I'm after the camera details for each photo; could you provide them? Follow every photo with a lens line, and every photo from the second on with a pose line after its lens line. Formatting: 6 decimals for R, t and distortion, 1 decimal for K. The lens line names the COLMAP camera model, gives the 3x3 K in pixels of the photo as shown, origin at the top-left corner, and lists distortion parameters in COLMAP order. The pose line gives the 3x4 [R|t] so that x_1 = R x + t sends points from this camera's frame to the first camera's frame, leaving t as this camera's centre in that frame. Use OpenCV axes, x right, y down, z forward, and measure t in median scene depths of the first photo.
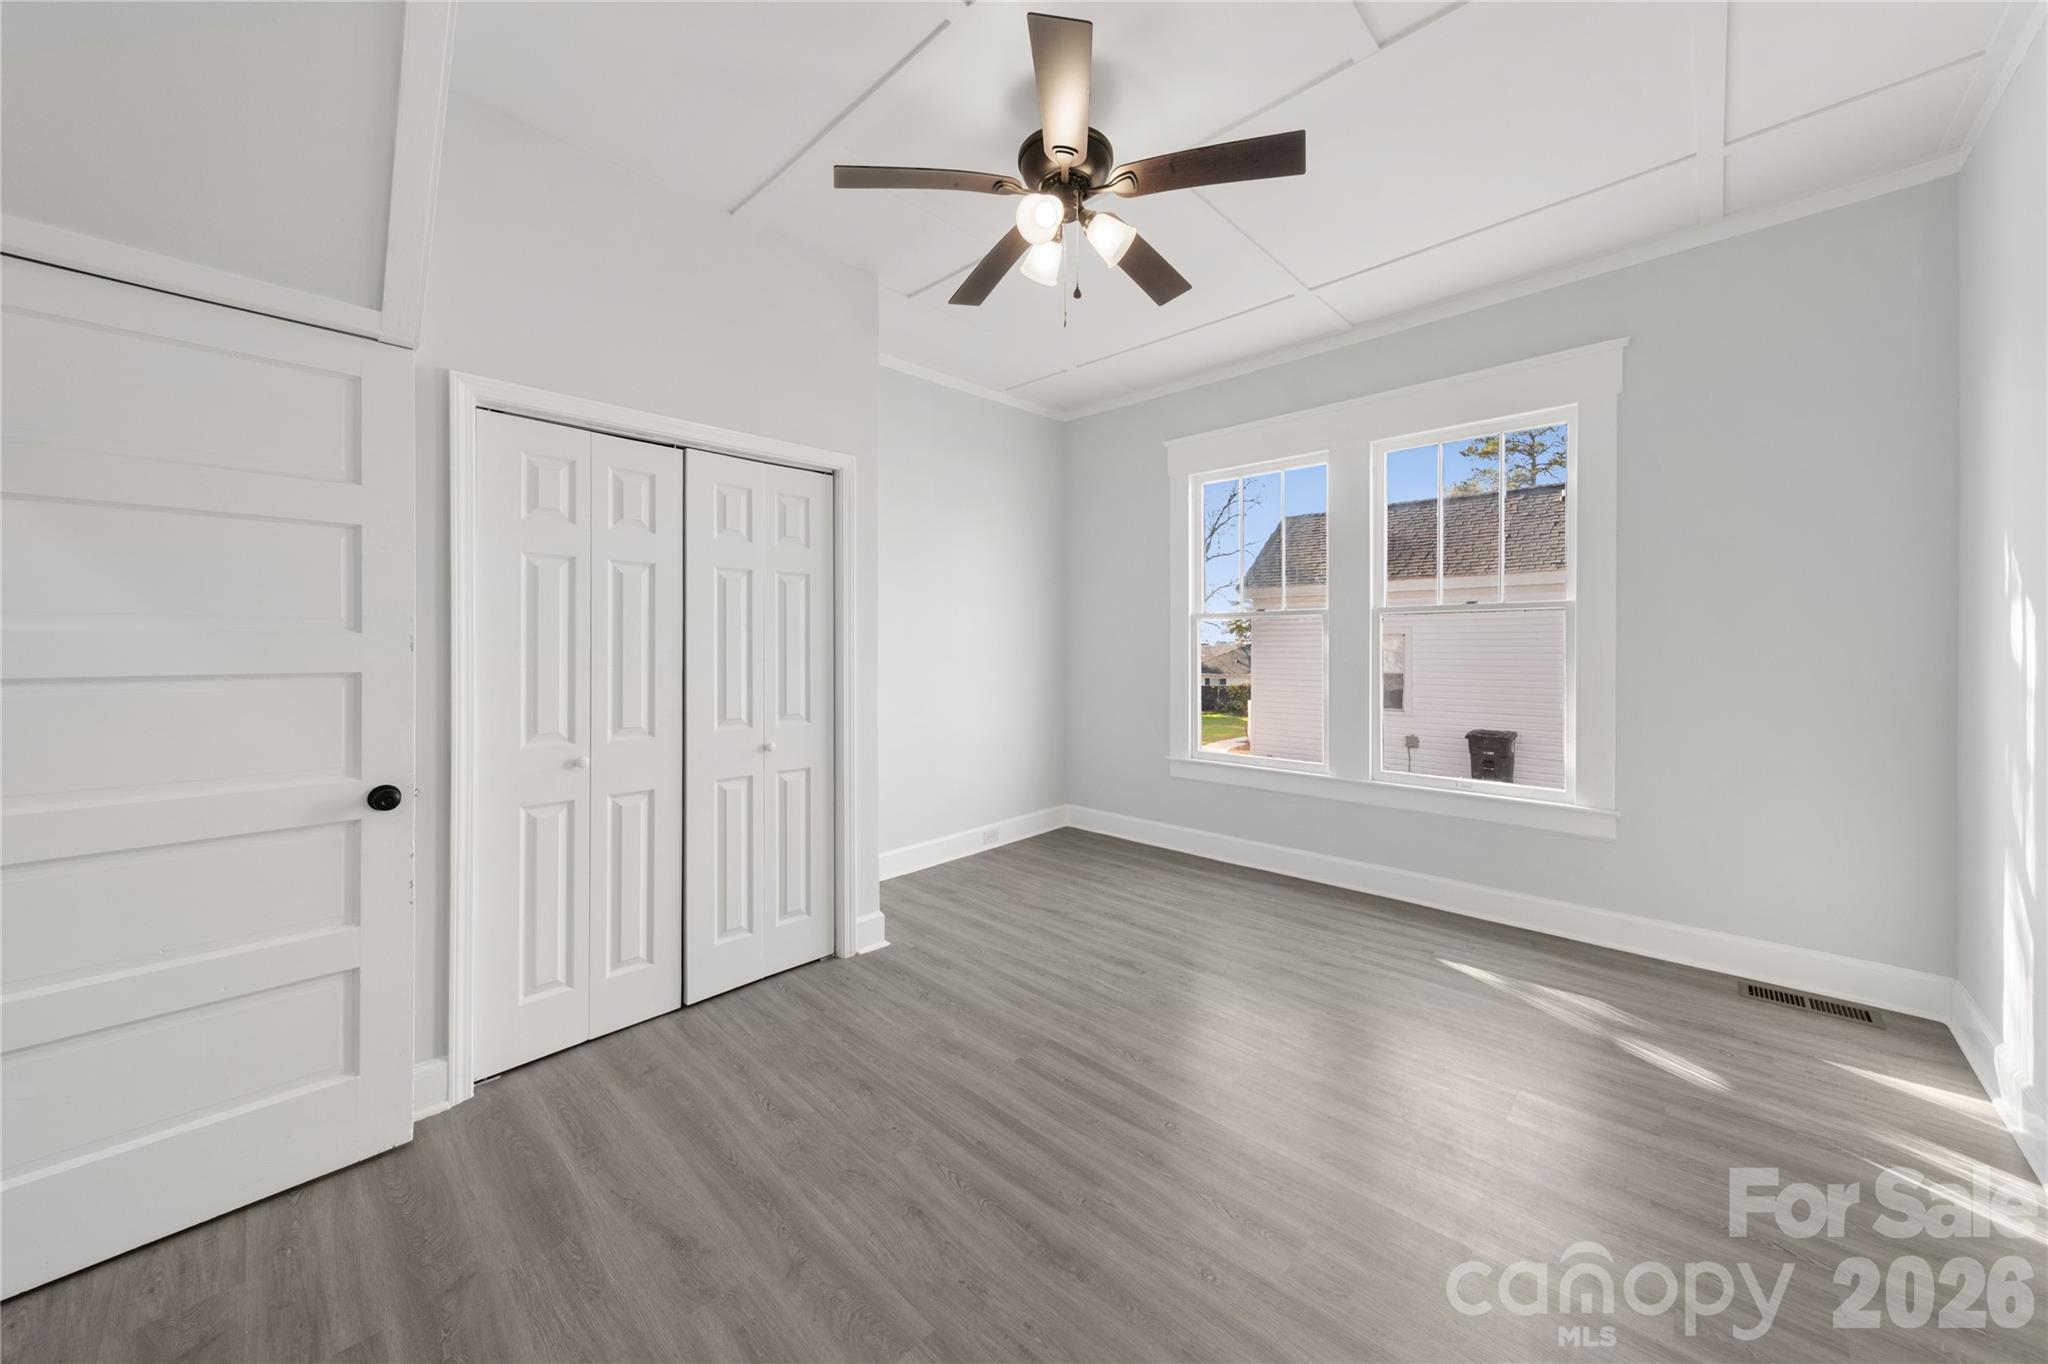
lens RADIAL K [[742.1, 0, 1020.8], [0, 742.1, 658.2], [0, 0, 1]] dist [0.005445, -0.000025]
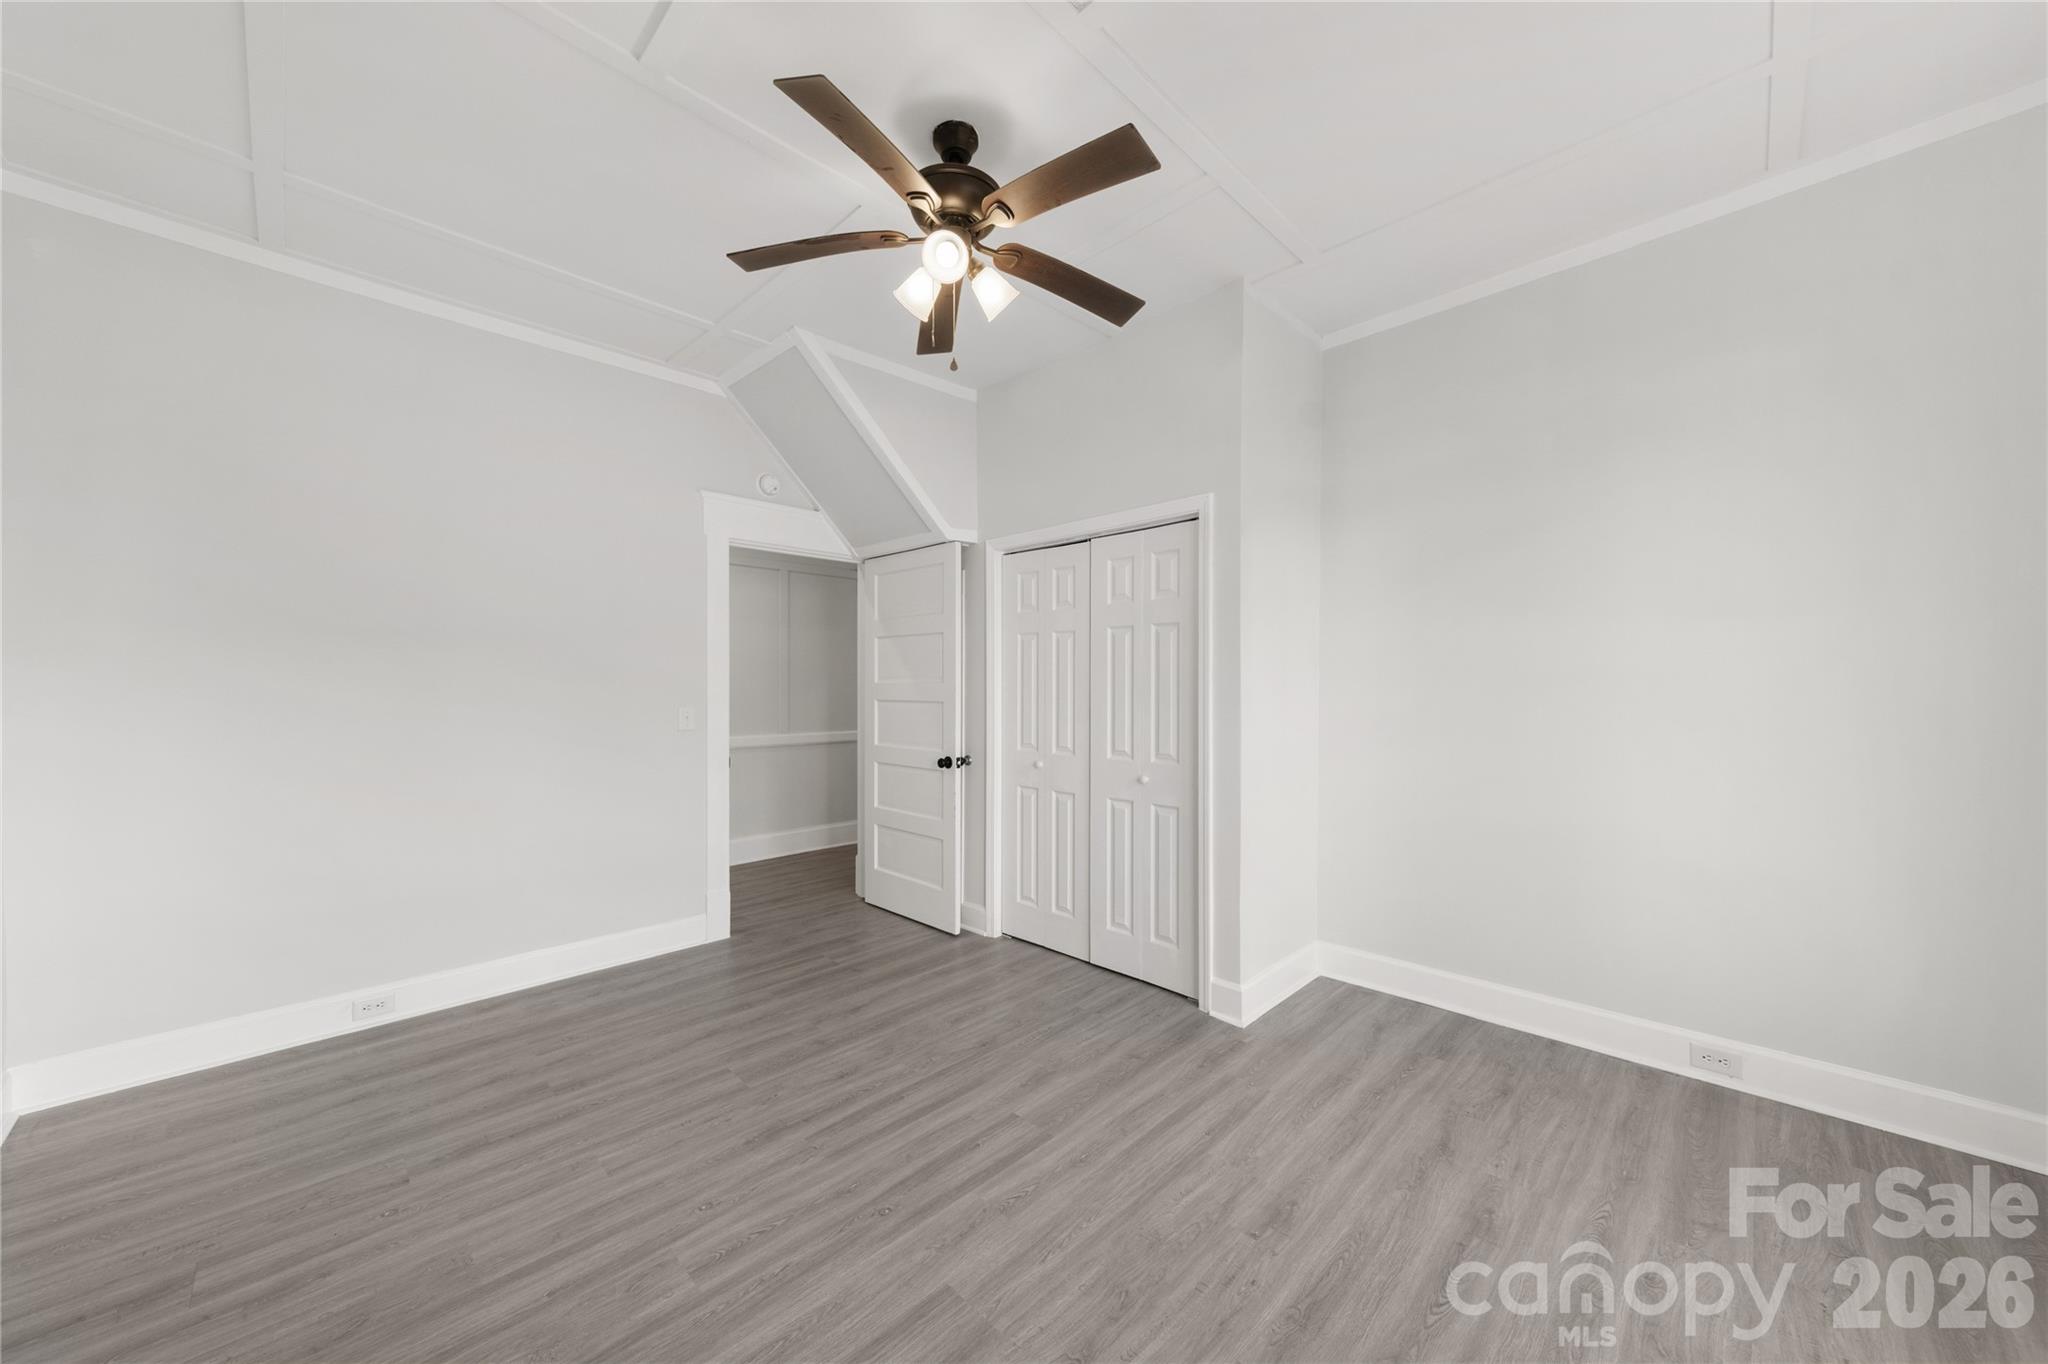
lens RADIAL K [[731.9, 0, 1024.6], [0, 731.9, 695.7], [0, 0, 1]] dist [0.007464, 0.000082]
pose [[-0.036173, 0.015880, -0.999219, 0.923751], [-0.014517, 0.999760, 0.016415, -0.029526], [0.999240, 0.015100, -0.035933, 1.002806]]
